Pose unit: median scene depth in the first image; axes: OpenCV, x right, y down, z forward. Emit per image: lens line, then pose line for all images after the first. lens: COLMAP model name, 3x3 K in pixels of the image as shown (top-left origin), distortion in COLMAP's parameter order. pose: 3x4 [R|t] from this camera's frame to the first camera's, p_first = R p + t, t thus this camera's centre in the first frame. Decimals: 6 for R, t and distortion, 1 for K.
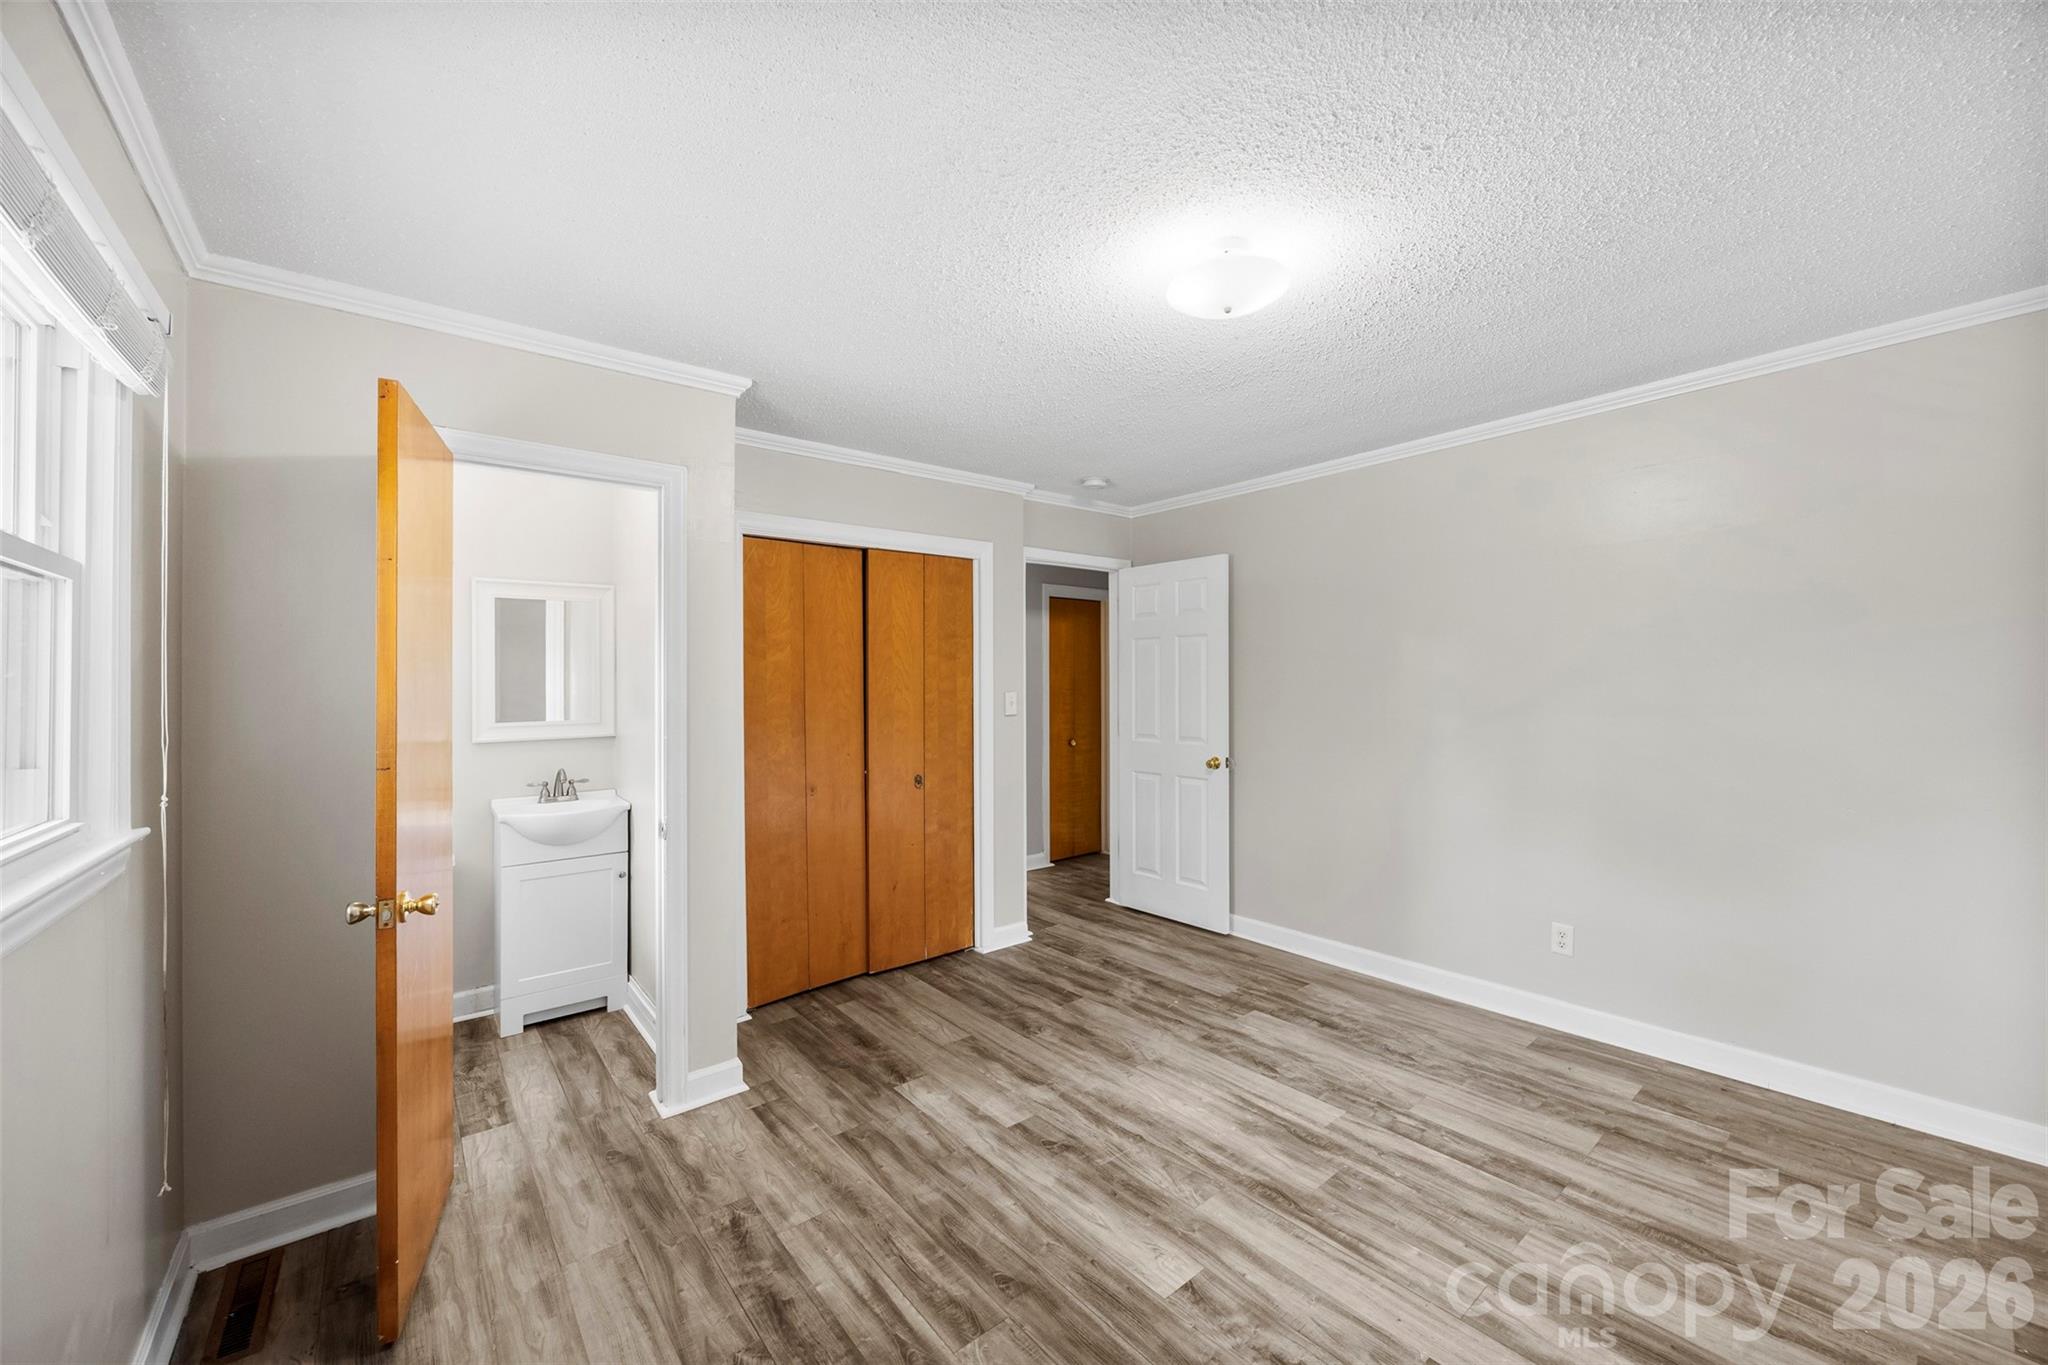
lens RADIAL K [[790.6, 0, 1021.1], [0, 790.6, 677.9], [0, 0, 1]] dist [0.022583, 0.000136]
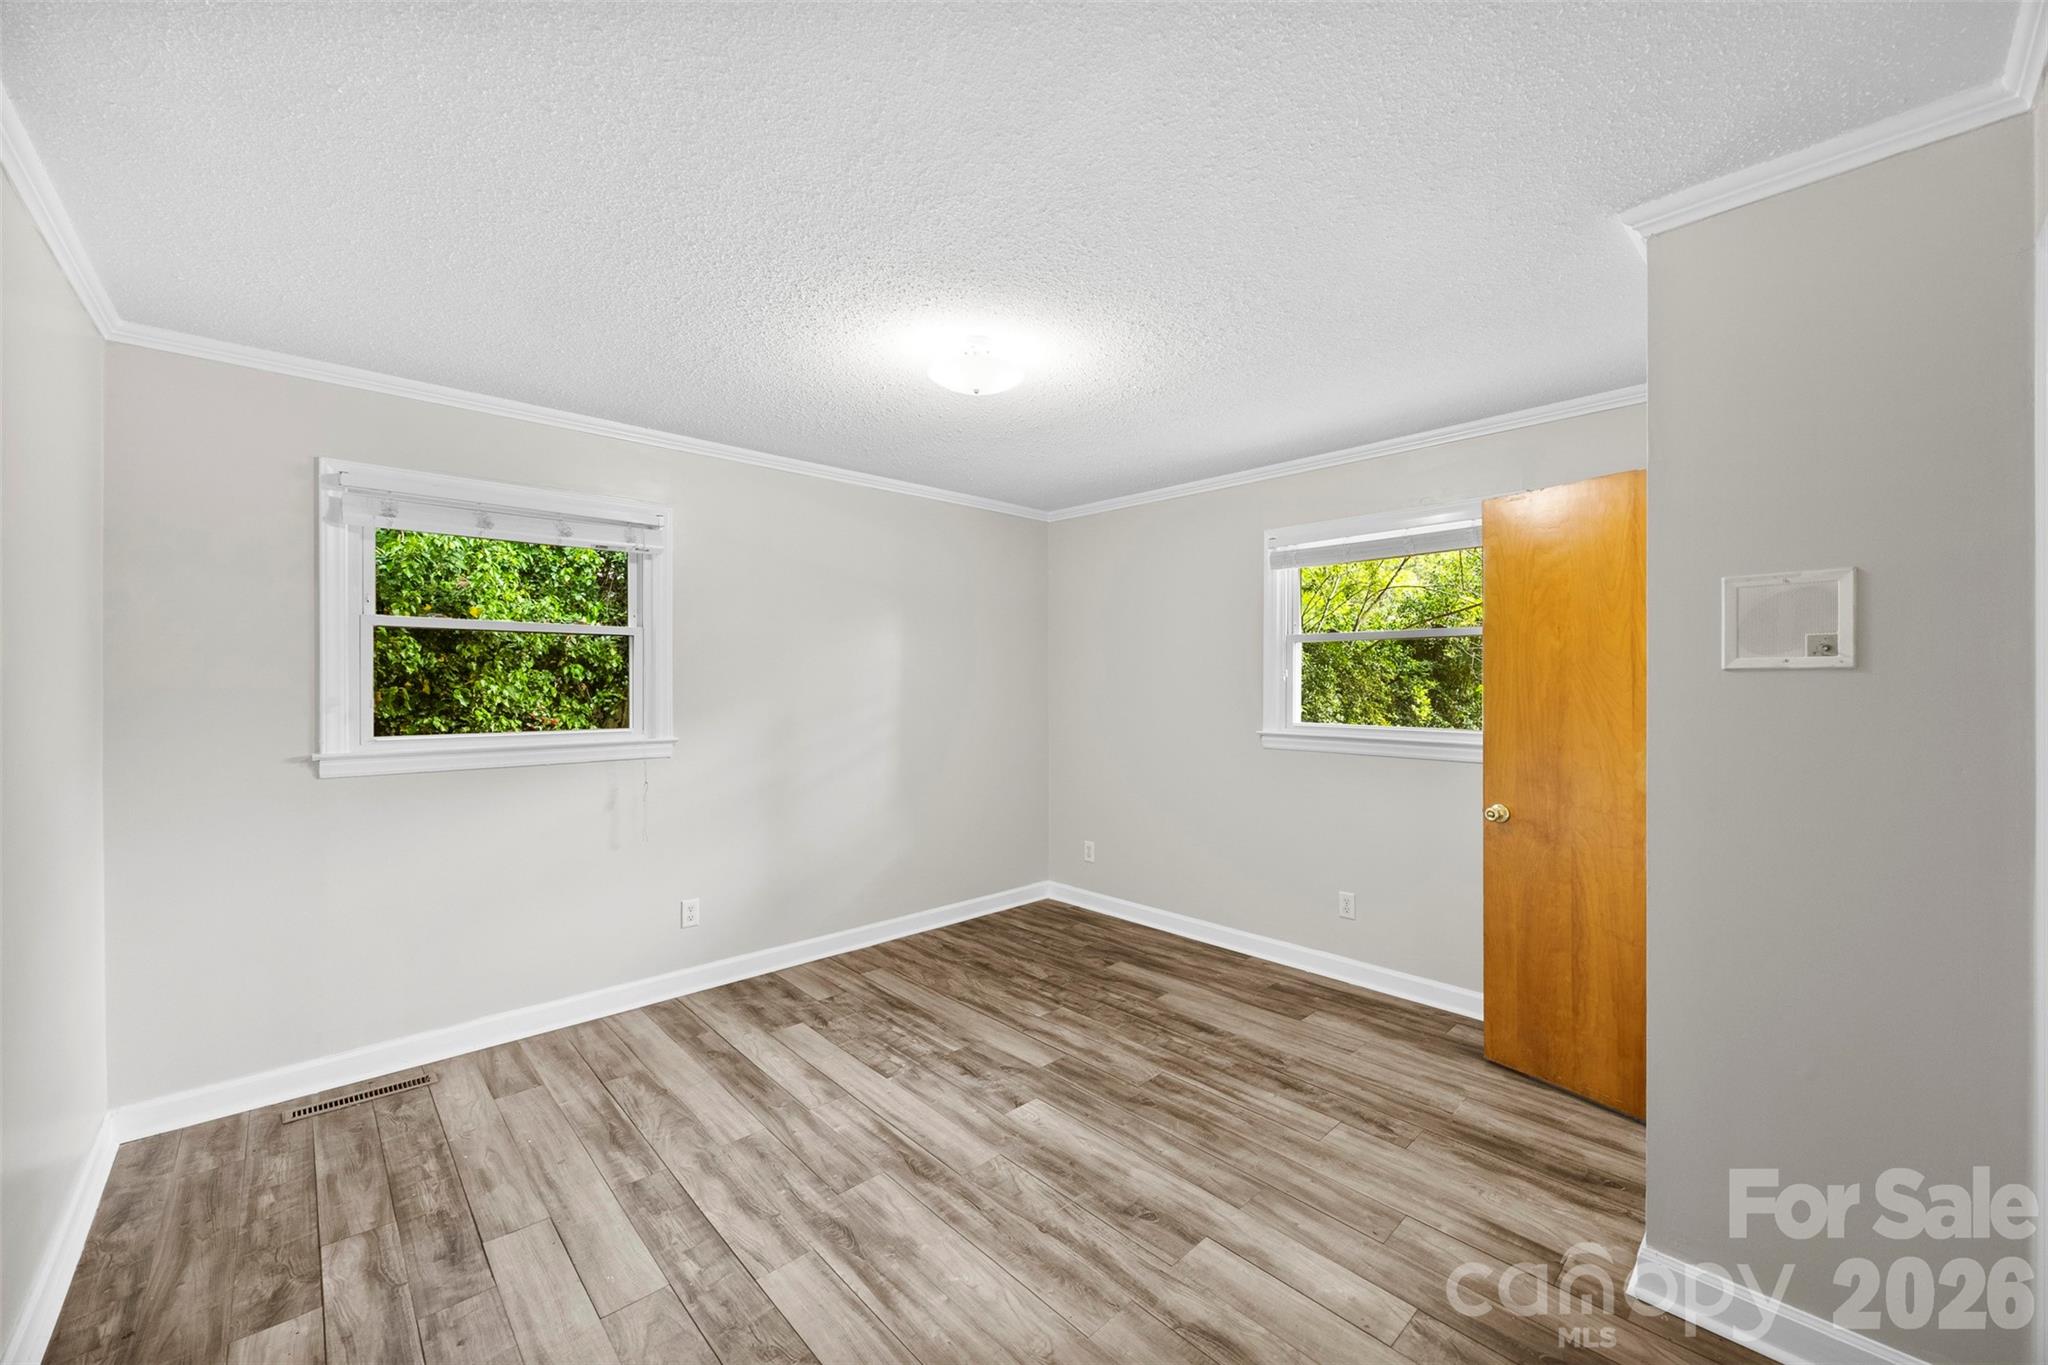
lens RADIAL K [[790.6, 0, 1032.4], [0, 790.6, 683.6], [0, 0, 1]] dist [0.022583, 0.000136]
pose [[-0.996598, 0.014421, -0.081139, 0.238967], [0.014717, 0.999887, -0.003040, 0.010547], [0.081086, -0.004224, -0.996698, 1.998980]]
